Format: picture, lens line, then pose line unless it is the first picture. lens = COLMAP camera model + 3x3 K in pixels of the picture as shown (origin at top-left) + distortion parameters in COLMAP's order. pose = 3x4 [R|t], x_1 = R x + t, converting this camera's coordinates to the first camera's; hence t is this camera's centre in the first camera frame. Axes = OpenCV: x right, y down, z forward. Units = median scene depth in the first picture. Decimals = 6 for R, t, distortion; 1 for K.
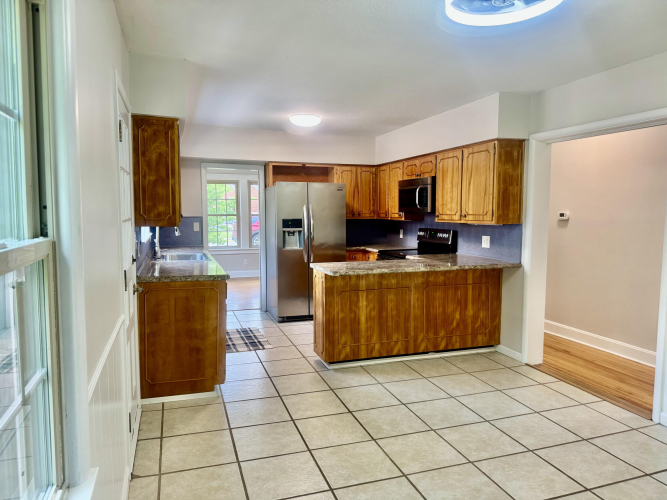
lens RADIAL K [[458.2, 0, 331.0], [0, 458.2, 252.3], [0, 0, 1]] dist [0.099285, -0.189516]
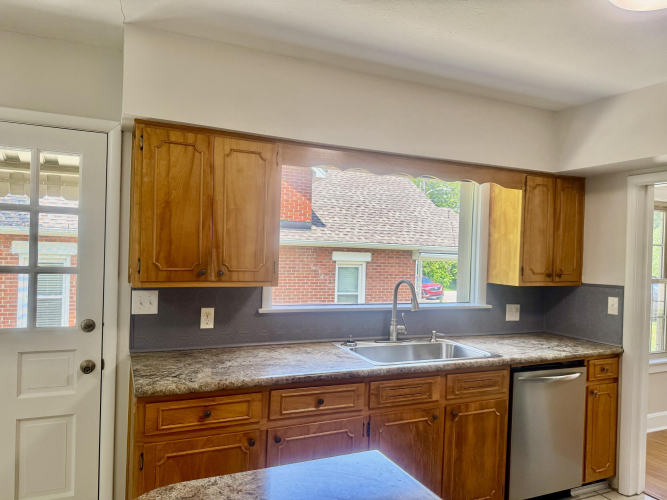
lens RADIAL K [[464.5, 0, 330.5], [0, 464.5, 254.2], [0, 0, 1]] dist [0.070146, -0.090244]
pose [[0.107805, 0.003862, -0.994165, 0.258307], [-0.120149, 0.992713, -0.009173, -0.101108], [0.986885, 0.120437, 0.107484, 0.948464]]
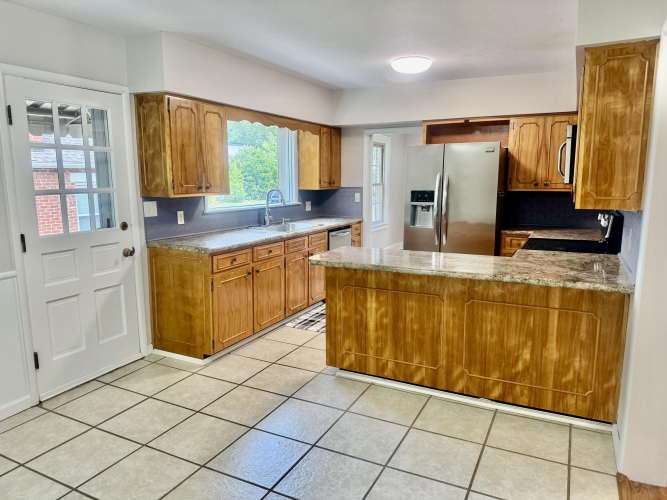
lens RADIAL K [[464.5, 0, 330.5], [0, 464.5, 254.2], [0, 0, 1]] dist [0.070146, -0.090244]
pose [[0.706420, 0.114126, -0.698531, 0.537408], [-0.061929, 0.993096, 0.099623, -0.044447], [0.705078, -0.027116, 0.708611, 0.392626]]
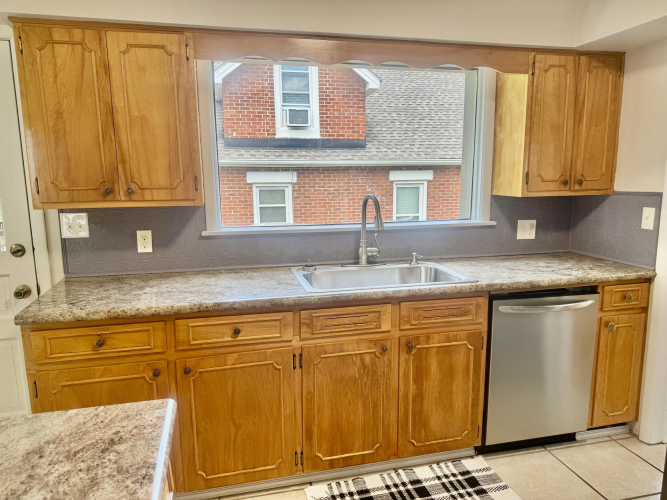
lens RADIAL K [[467.1, 0, 333.5], [0, 467.1, 250.0], [0, 0, 1]] dist [0.098784, -0.133502]
pose [[-0.071665, 0.156176, -0.985126, 0.185089], [-0.081035, 0.983489, 0.161812, -0.105914], [0.994132, 0.091426, -0.057826, 1.128331]]
